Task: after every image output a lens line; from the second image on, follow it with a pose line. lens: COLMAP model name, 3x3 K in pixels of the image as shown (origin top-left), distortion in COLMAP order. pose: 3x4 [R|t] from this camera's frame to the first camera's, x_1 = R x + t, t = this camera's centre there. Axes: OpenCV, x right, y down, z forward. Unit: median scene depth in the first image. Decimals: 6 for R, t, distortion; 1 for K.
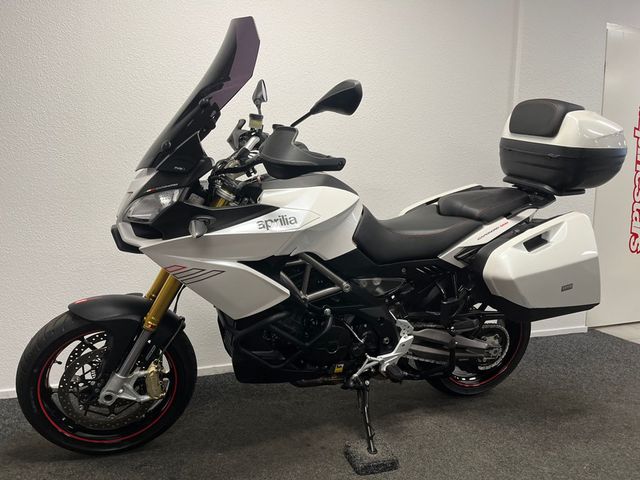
lens RADIAL K [[480.5, 0, 316.9], [0, 480.5, 241.1], [0, 0, 1]] dist [0.005550, -0.002660]
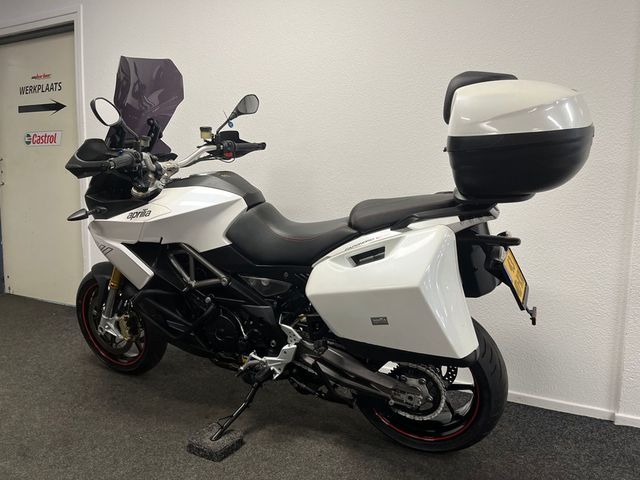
lens RADIAL K [[480.5, 0, 316.9], [0, 480.5, 241.1], [0, 0, 1]] dist [0.005550, -0.002660]
pose [[0.685671, 0.073803, -0.724160, 0.925404], [-0.095092, 0.995403, 0.011408, -0.022999], [0.721673, 0.061040, 0.689537, 0.376625]]
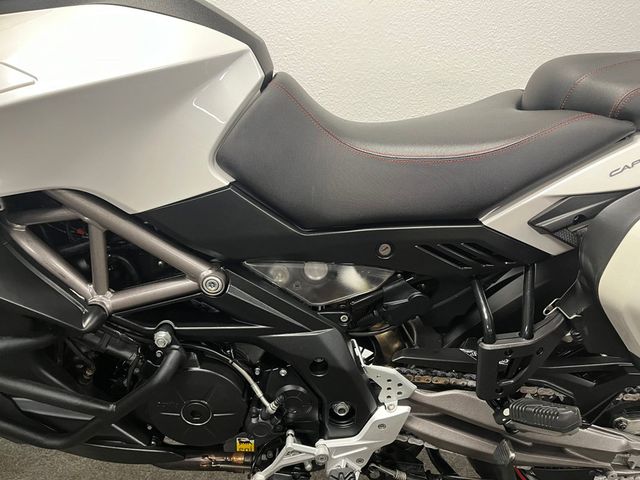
lens RADIAL K [[480.5, 0, 316.9], [0, 480.5, 241.1], [0, 0, 1]] dist [0.005550, -0.002660]
pose [[0.942840, 0.074460, -0.324821, 0.256453], [-0.037943, 0.992366, 0.117348, 0.010405], [0.331079, -0.098315, 0.938467, 0.619022]]
